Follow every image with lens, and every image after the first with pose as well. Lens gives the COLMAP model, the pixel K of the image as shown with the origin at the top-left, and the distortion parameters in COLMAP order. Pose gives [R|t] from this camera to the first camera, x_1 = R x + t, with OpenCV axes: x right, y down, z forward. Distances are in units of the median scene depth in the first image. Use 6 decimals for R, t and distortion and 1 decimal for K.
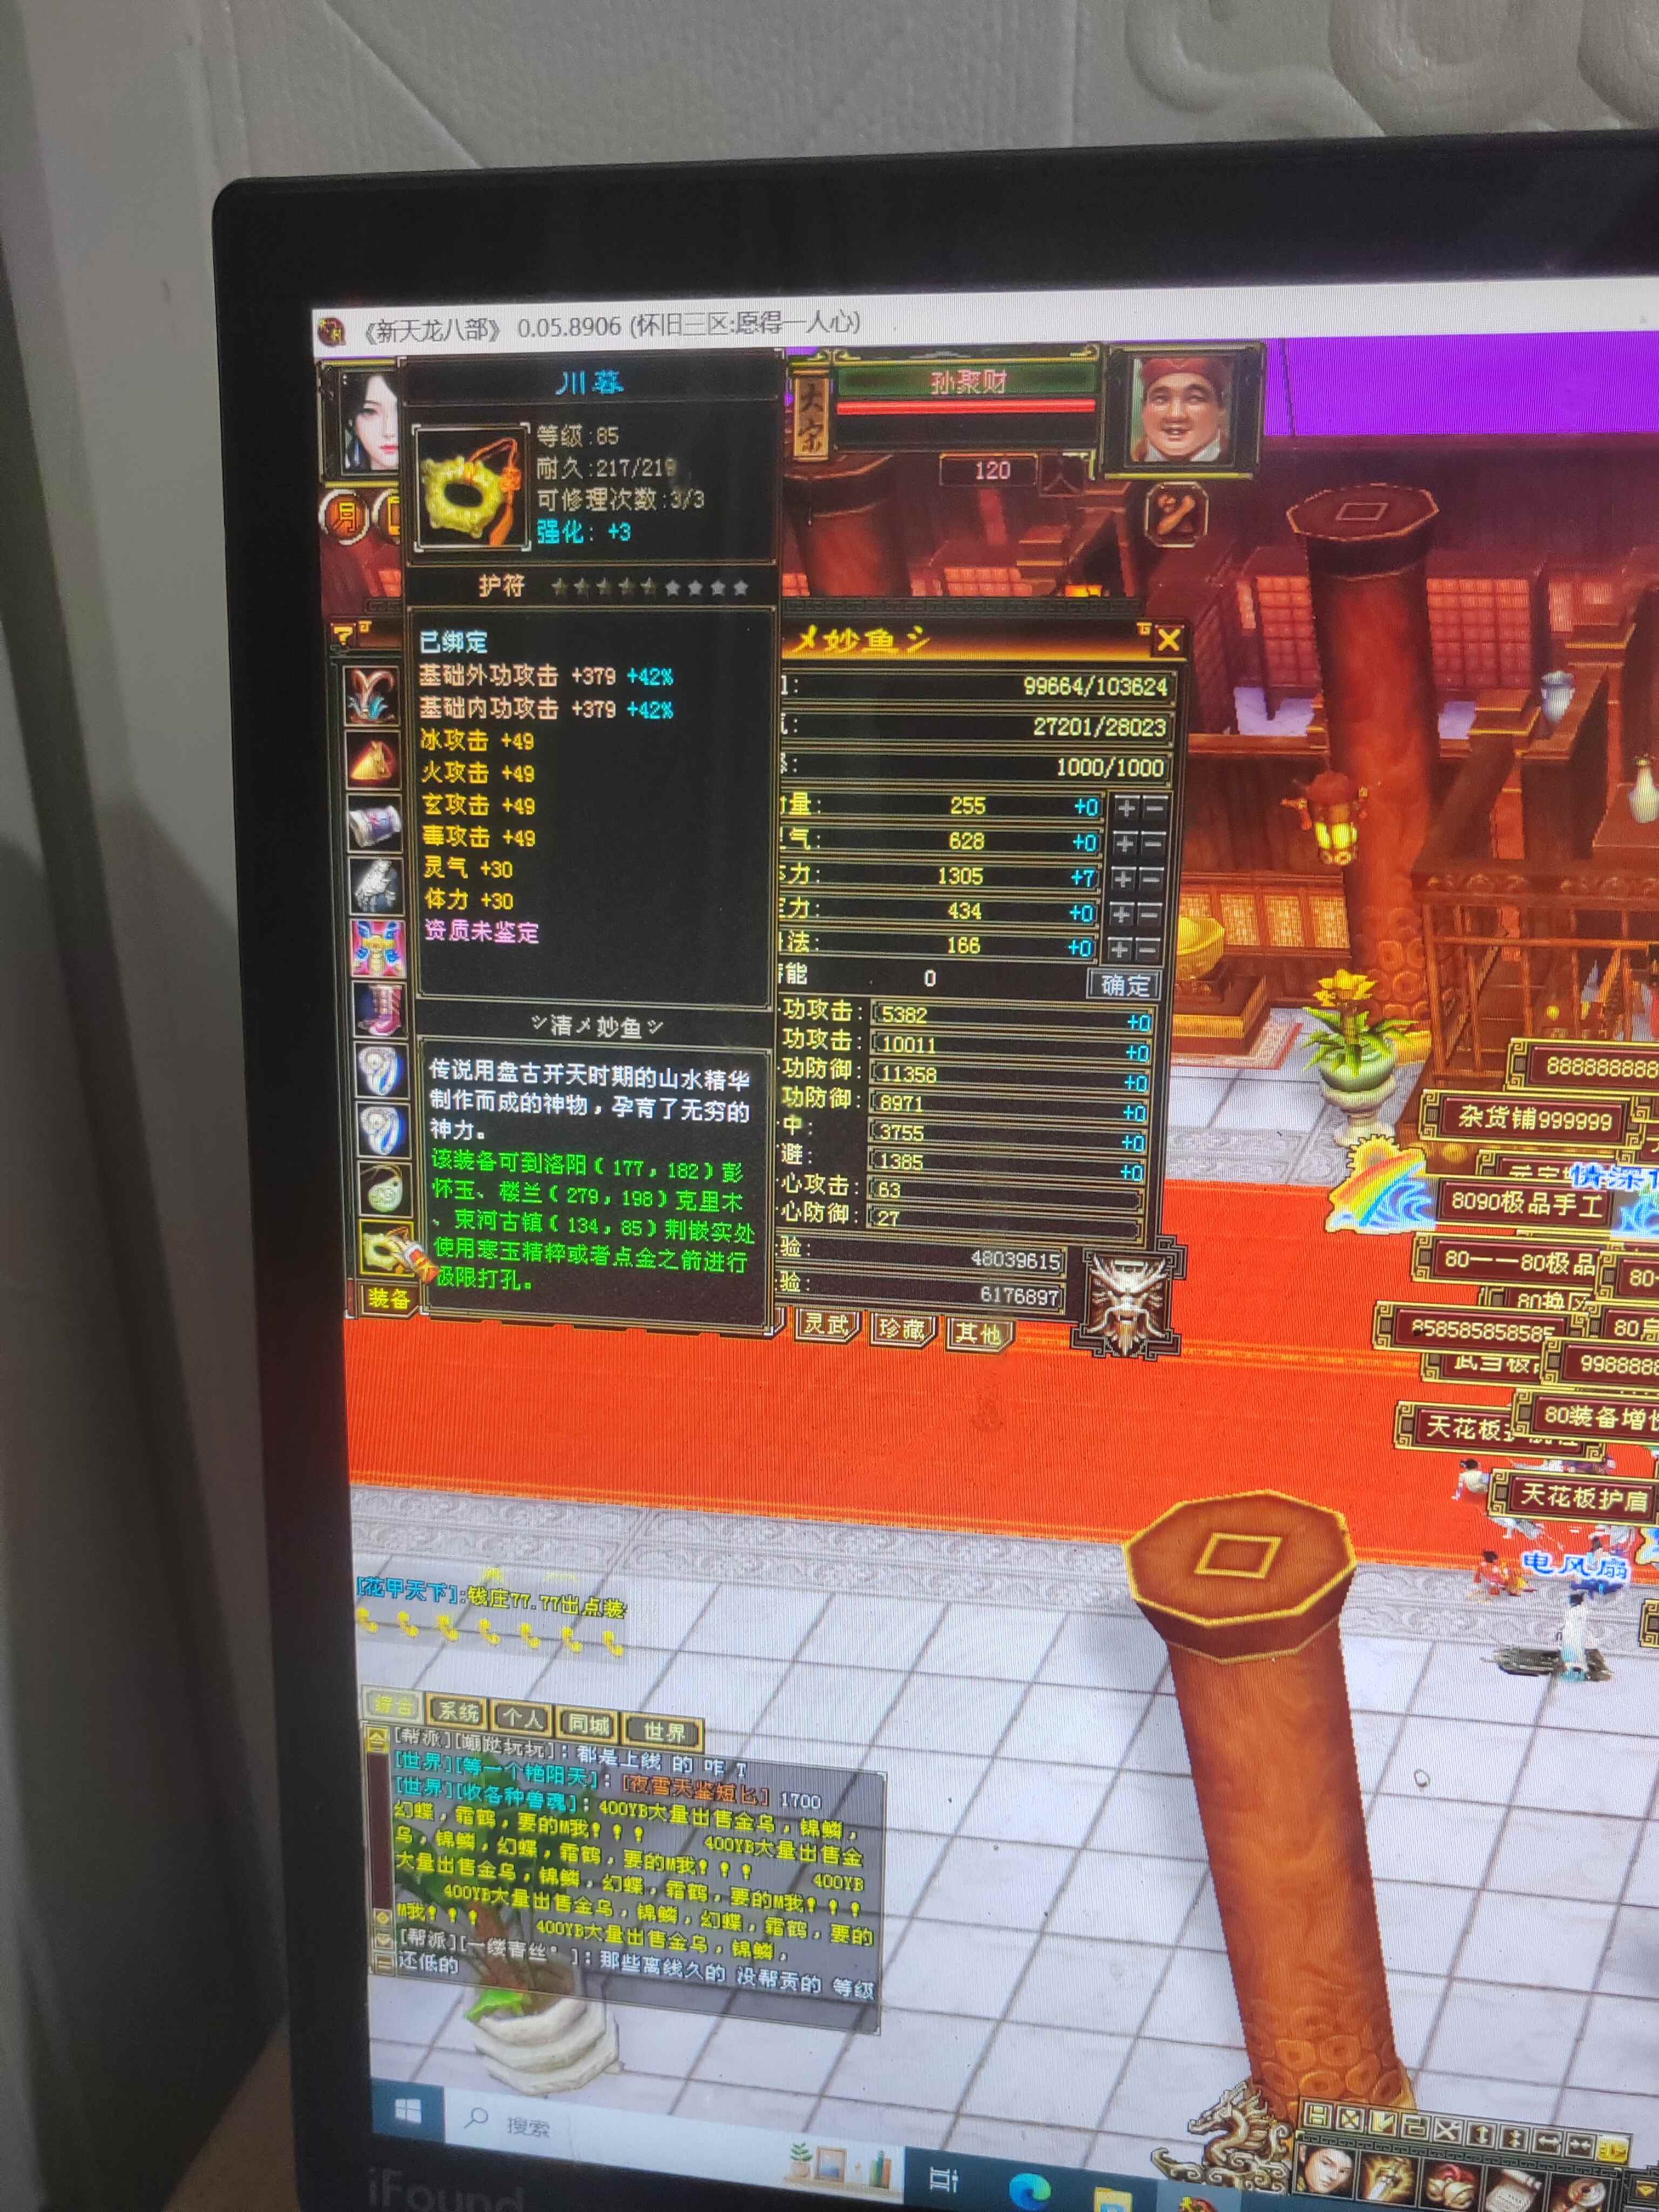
lens RADIAL K [[1758.6, 0, 812.6], [0, 1758.6, 1104.5], [0, 0, 1]] dist [0.013248, -0.089833]
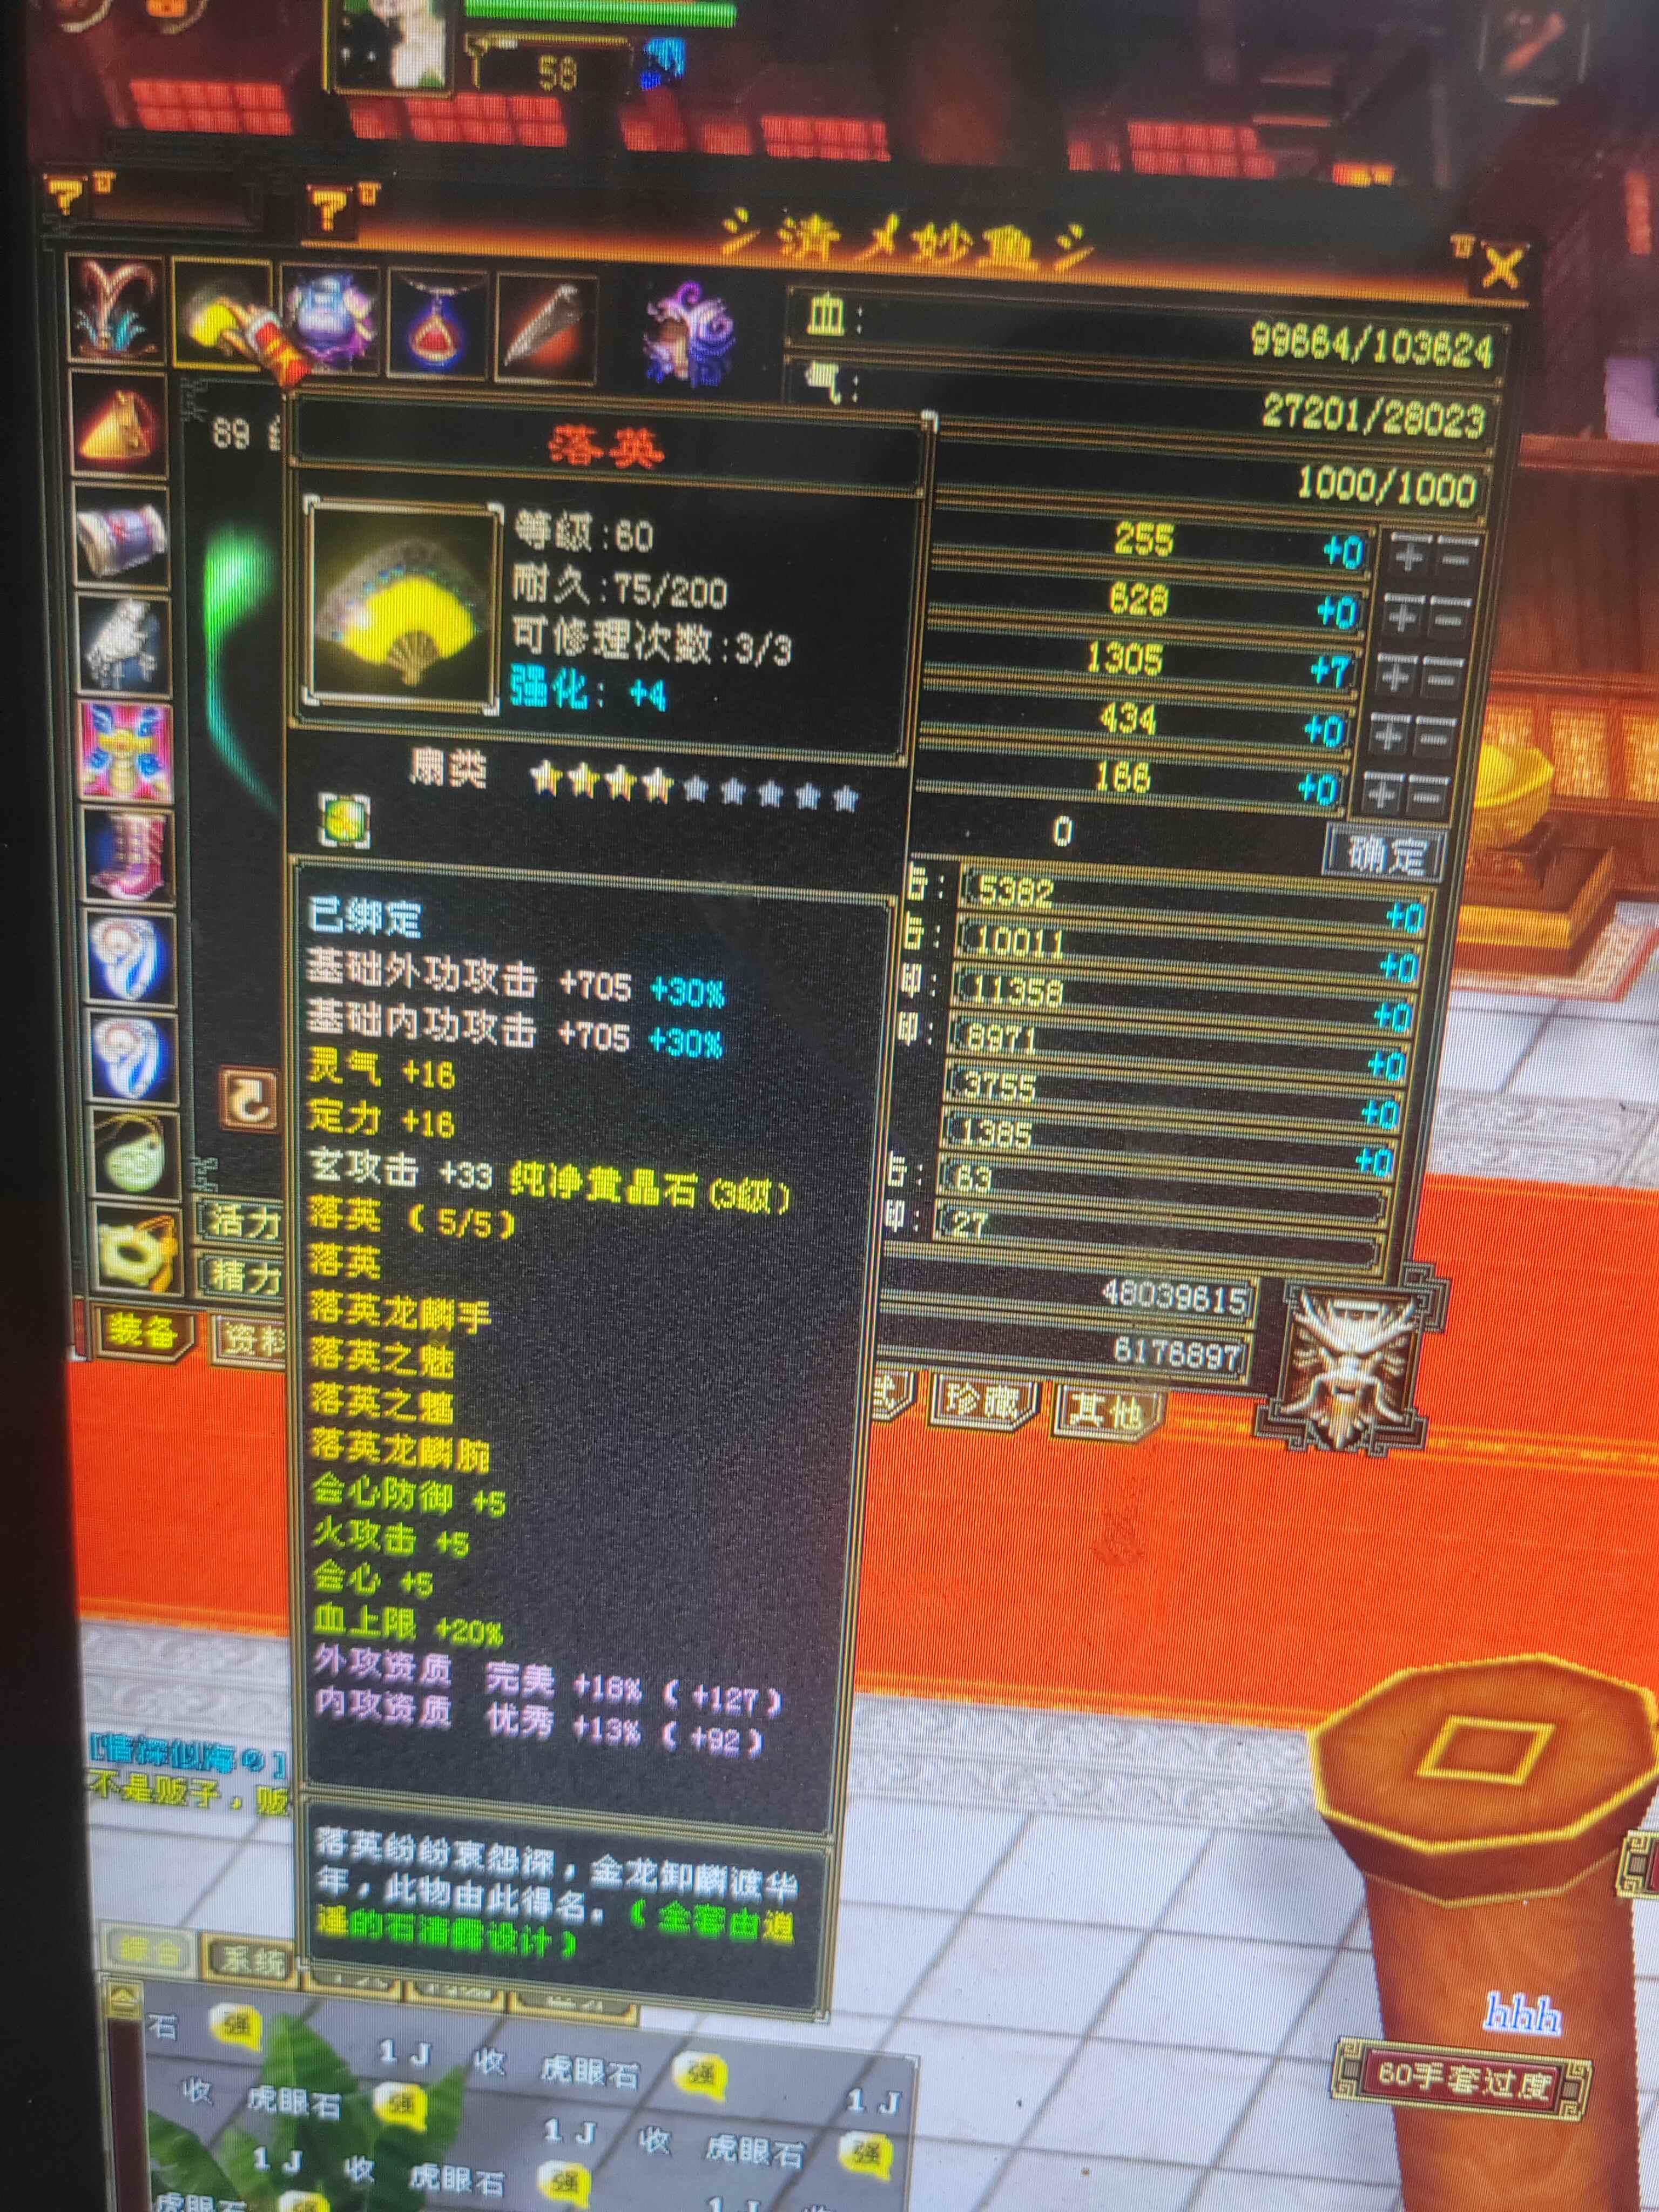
lens RADIAL K [[1810.2, 0, 835.4], [0, 1810.2, 1106.1], [0, 0, 1]] dist [-0.064129, 0.082401]
pose [[0.995148, 0.023954, 0.095430, -0.066152], [-0.028715, 0.998394, 0.048829, -0.006092], [-0.094107, -0.051333, 0.994238, 0.385254]]
